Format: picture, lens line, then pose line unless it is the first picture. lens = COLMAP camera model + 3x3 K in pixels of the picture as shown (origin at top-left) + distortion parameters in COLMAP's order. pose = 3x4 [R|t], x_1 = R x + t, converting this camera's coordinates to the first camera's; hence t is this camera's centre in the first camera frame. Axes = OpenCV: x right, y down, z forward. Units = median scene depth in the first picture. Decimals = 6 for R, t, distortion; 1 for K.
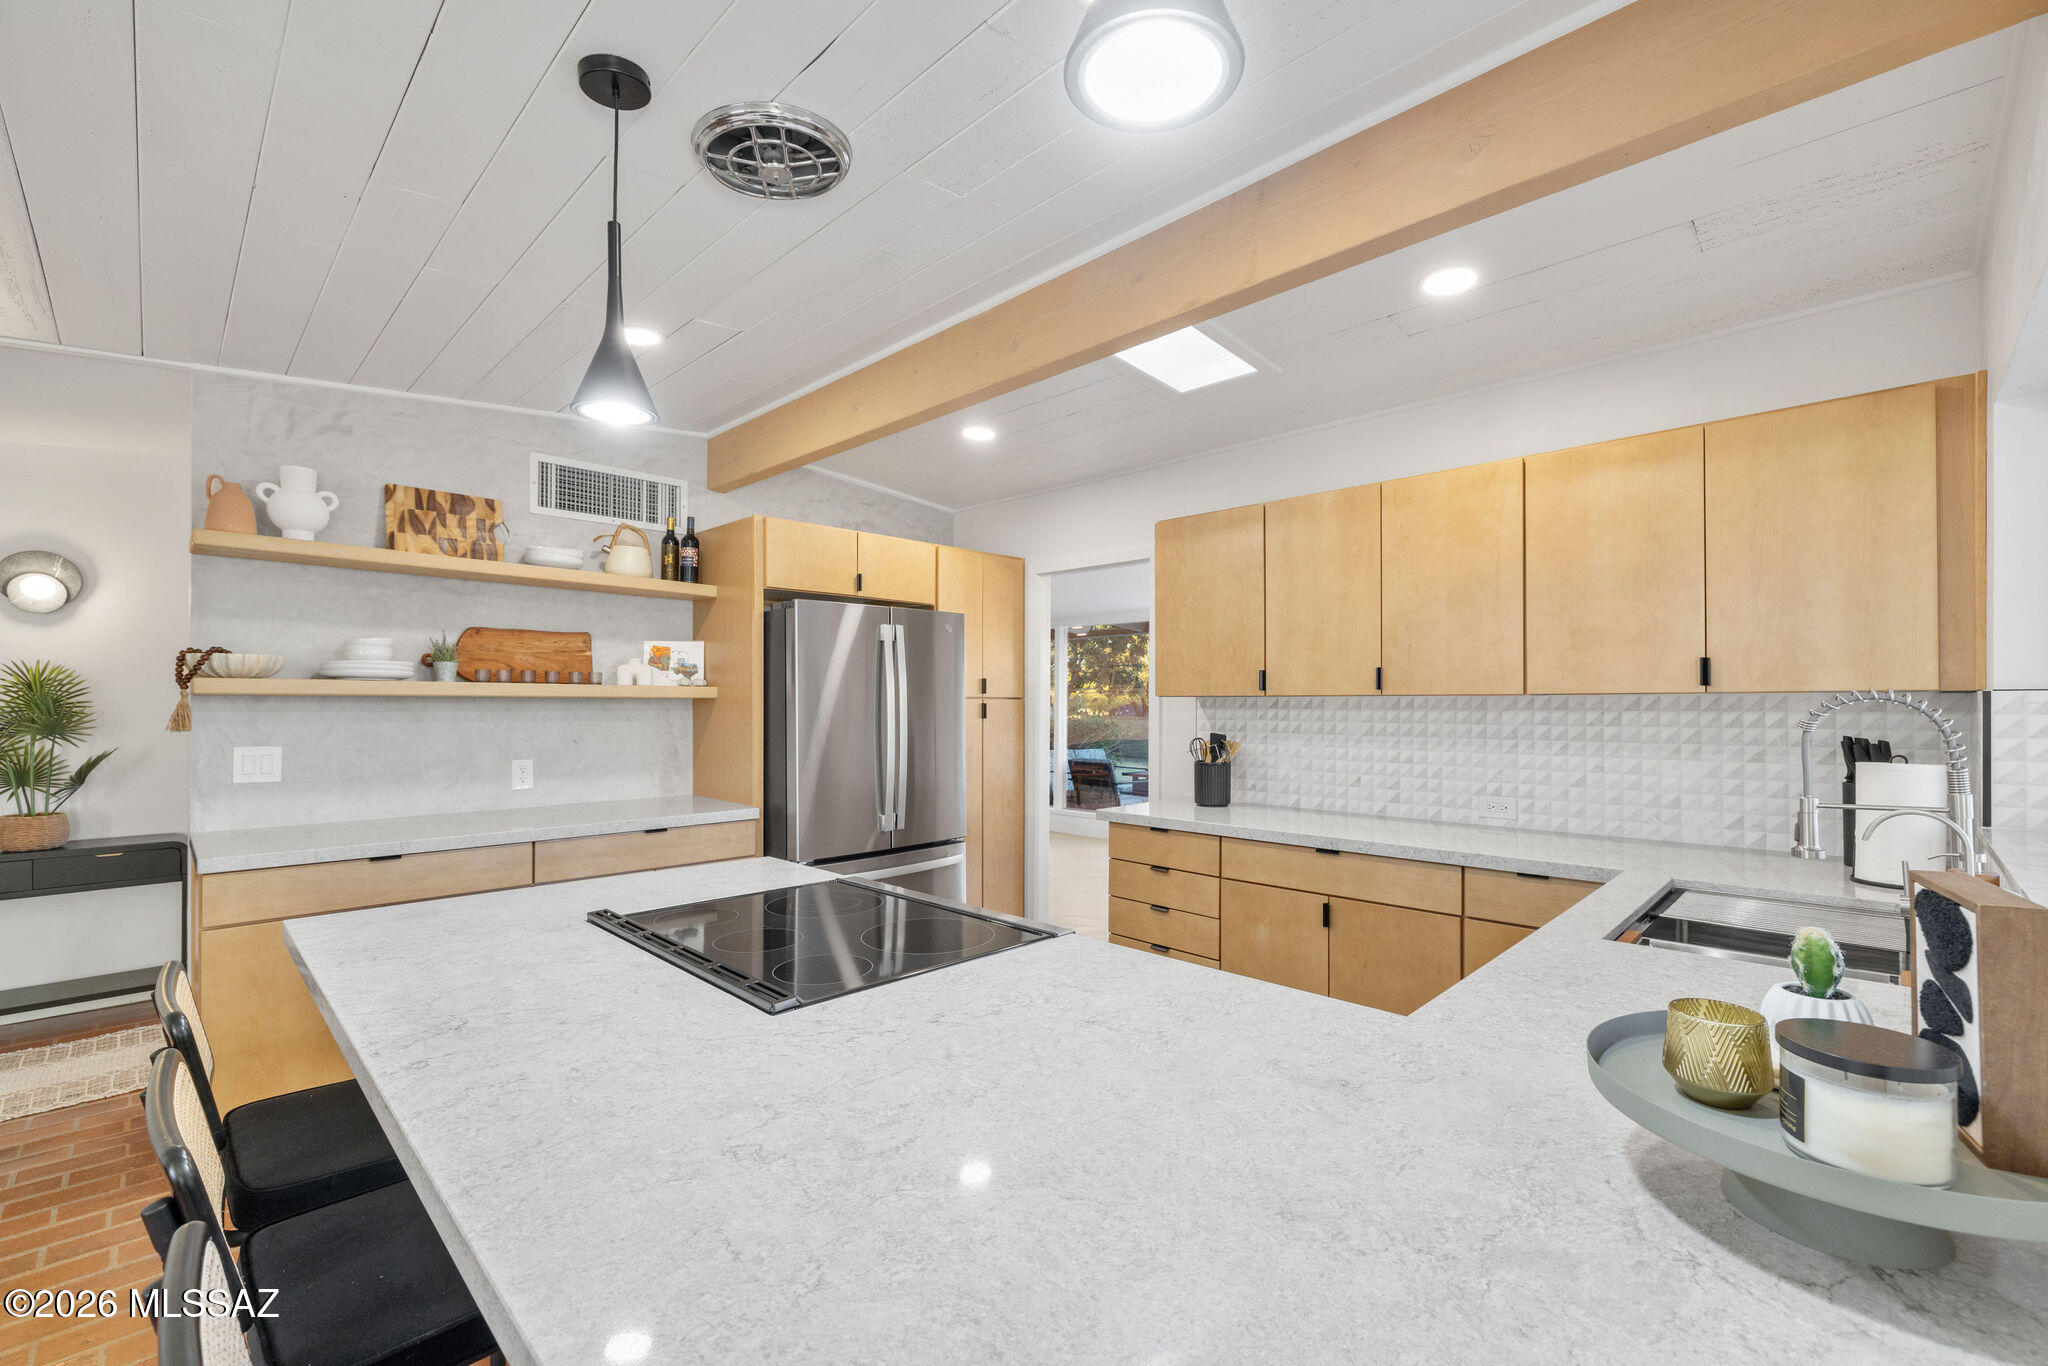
lens RADIAL K [[865.5, 0, 1032.7], [0, 865.5, 699.6], [0, 0, 1]] dist [-0.005575, 0.000872]
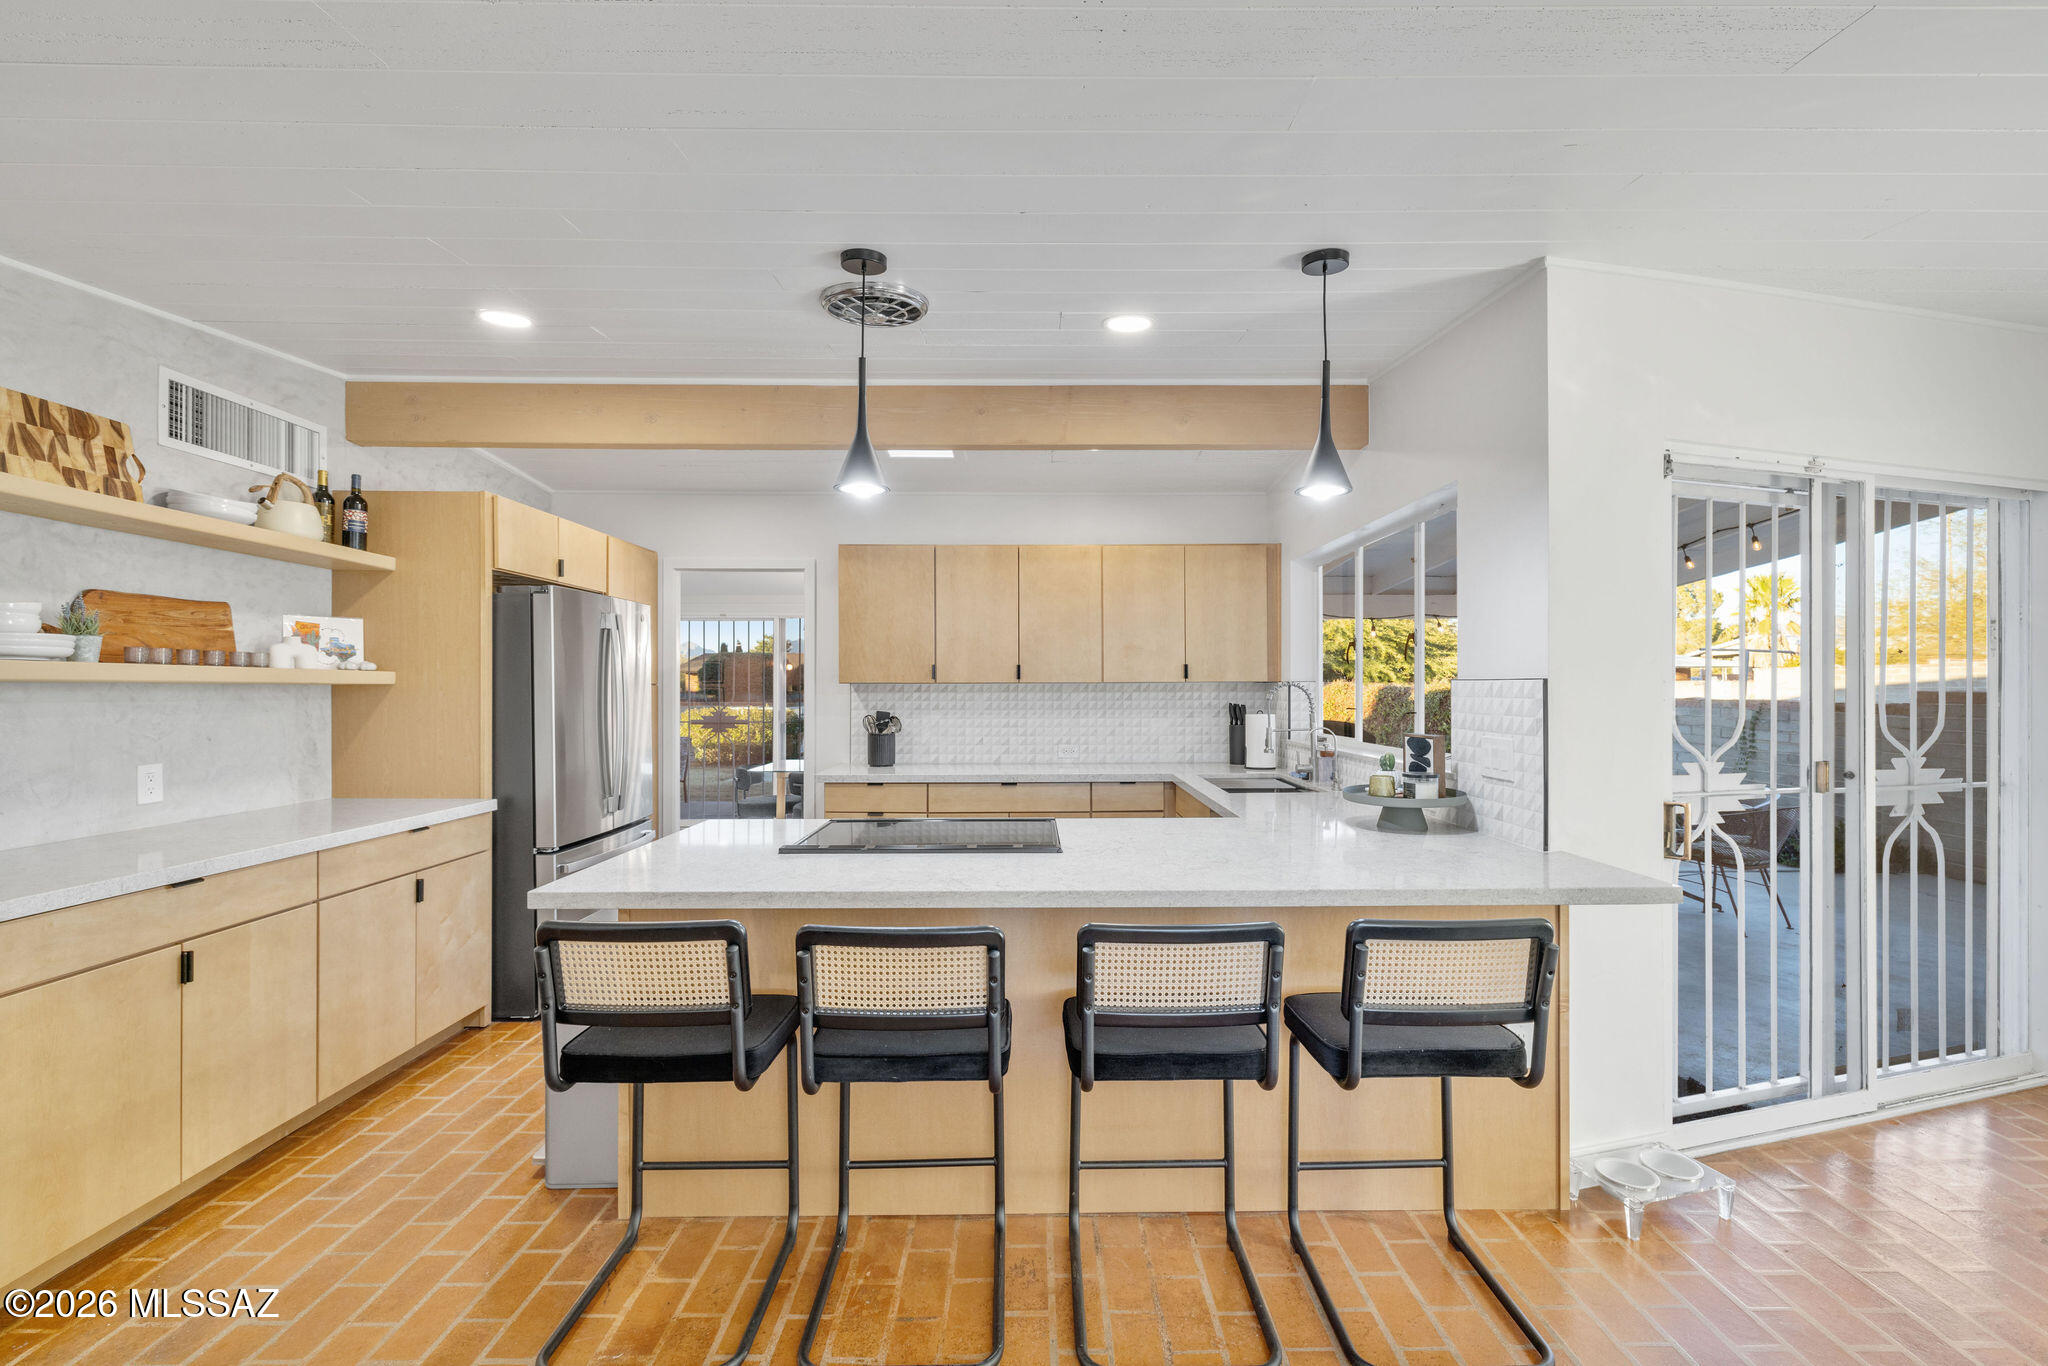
lens RADIAL K [[865.5, 0, 1038.7], [0, 865.5, 688.1], [0, 0, 1]] dist [-0.005575, 0.000872]
pose [[0.705521, -0.002575, 0.708685, -0.613573], [-0.000112, 0.999993, 0.003745, -0.001273], [-0.708689, -0.002721, 0.705515, -0.109427]]
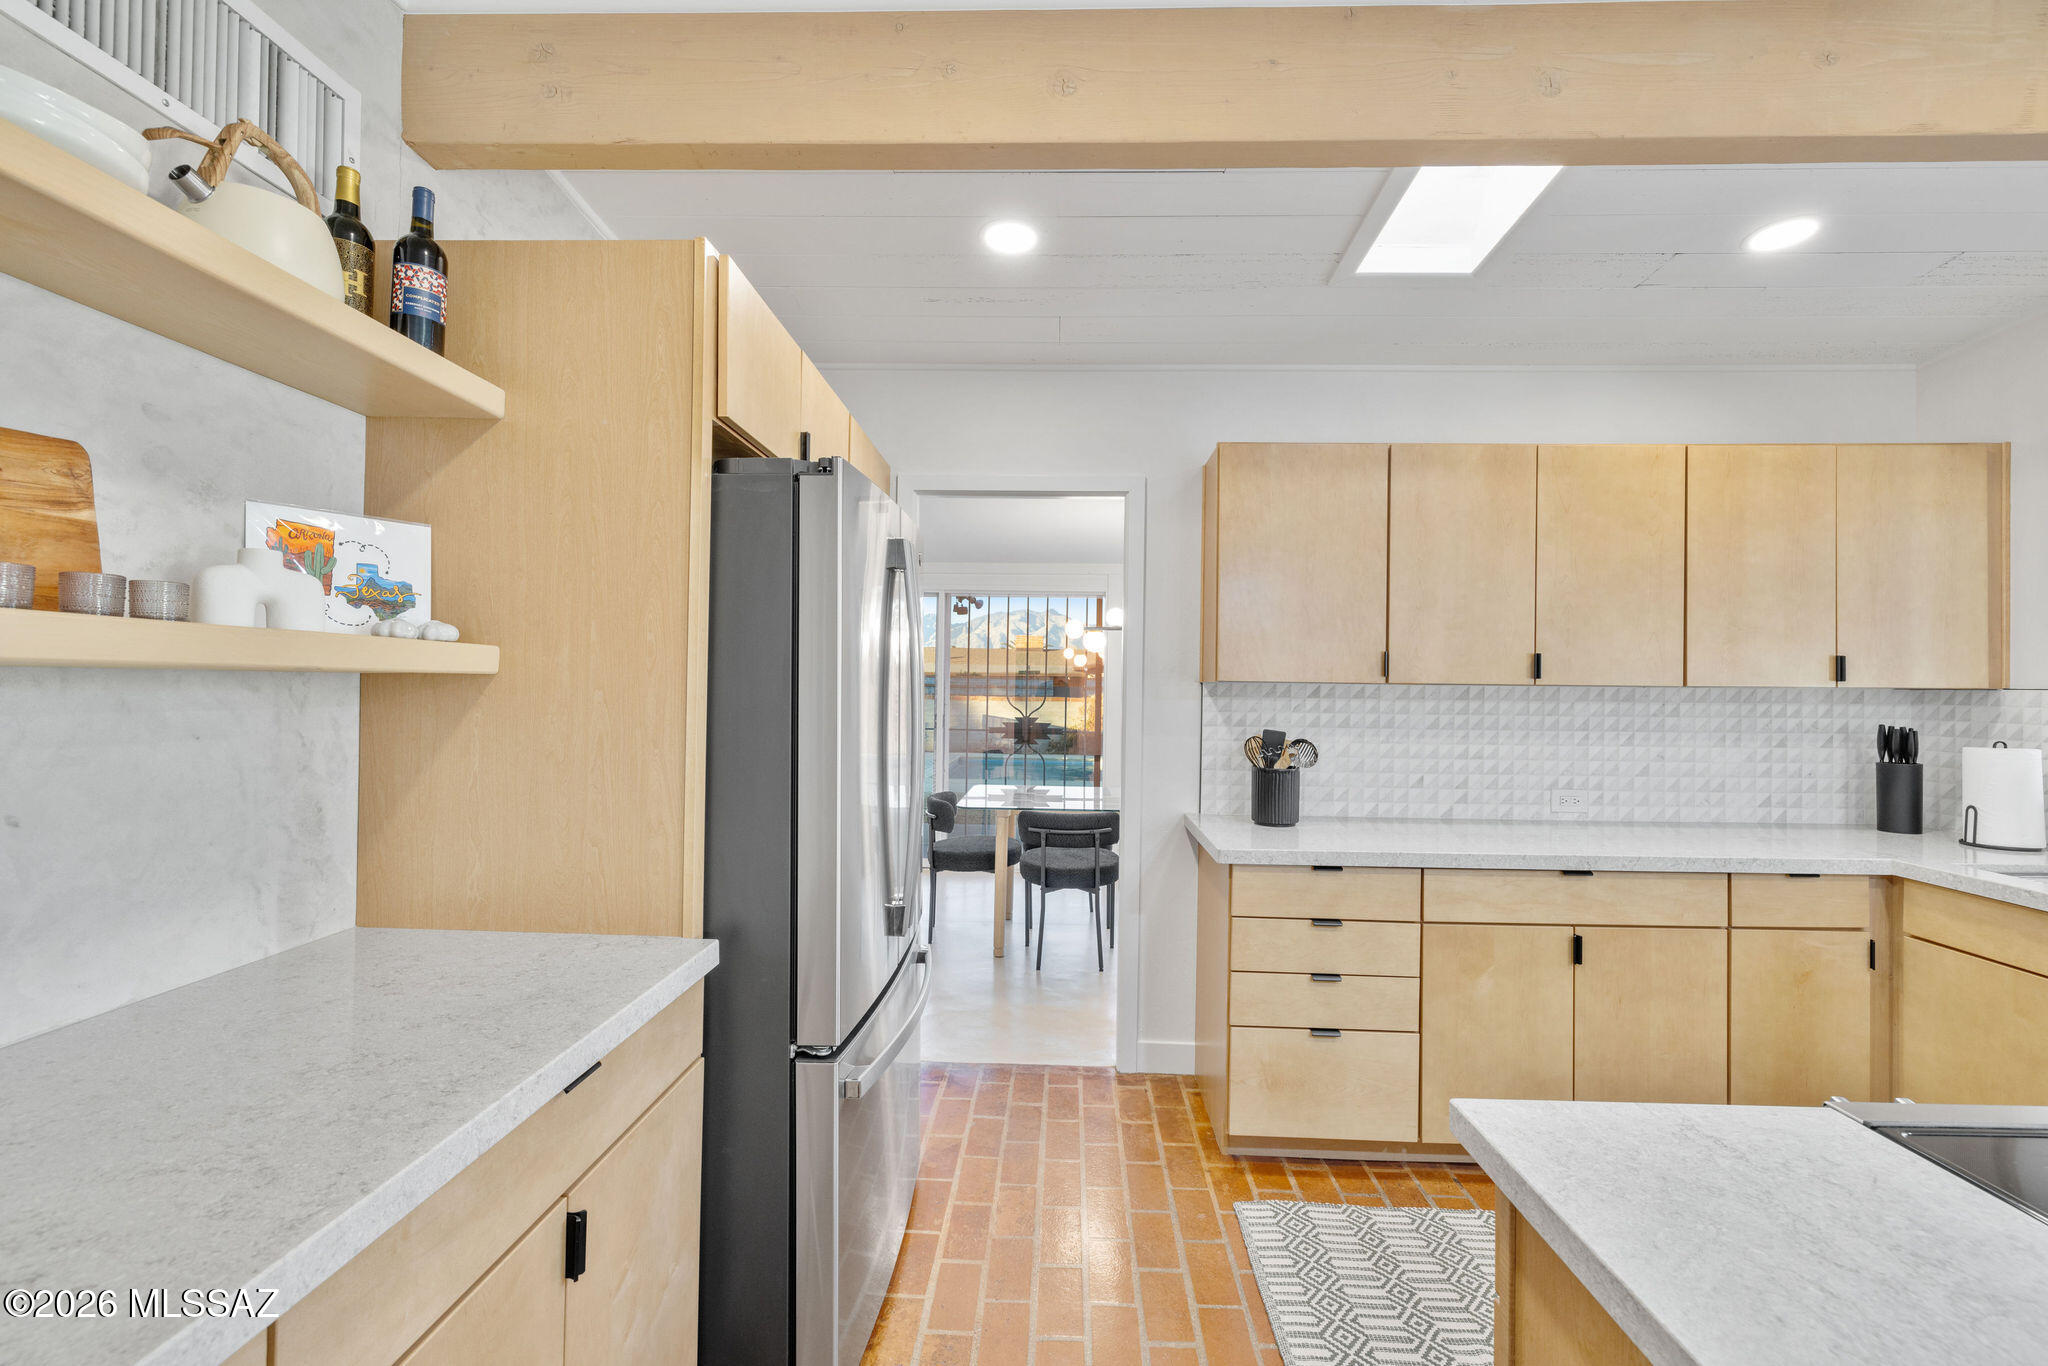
lens RADIAL K [[865.5, 0, 1024.8], [0, 865.5, 679.6], [0, 0, 1]] dist [-0.005575, 0.000872]
pose [[0.740265, 0.011913, 0.672210, -0.526400], [-0.012882, 0.999911, -0.003535, -0.000799], [-0.672192, -0.006043, 0.740352, 0.638184]]
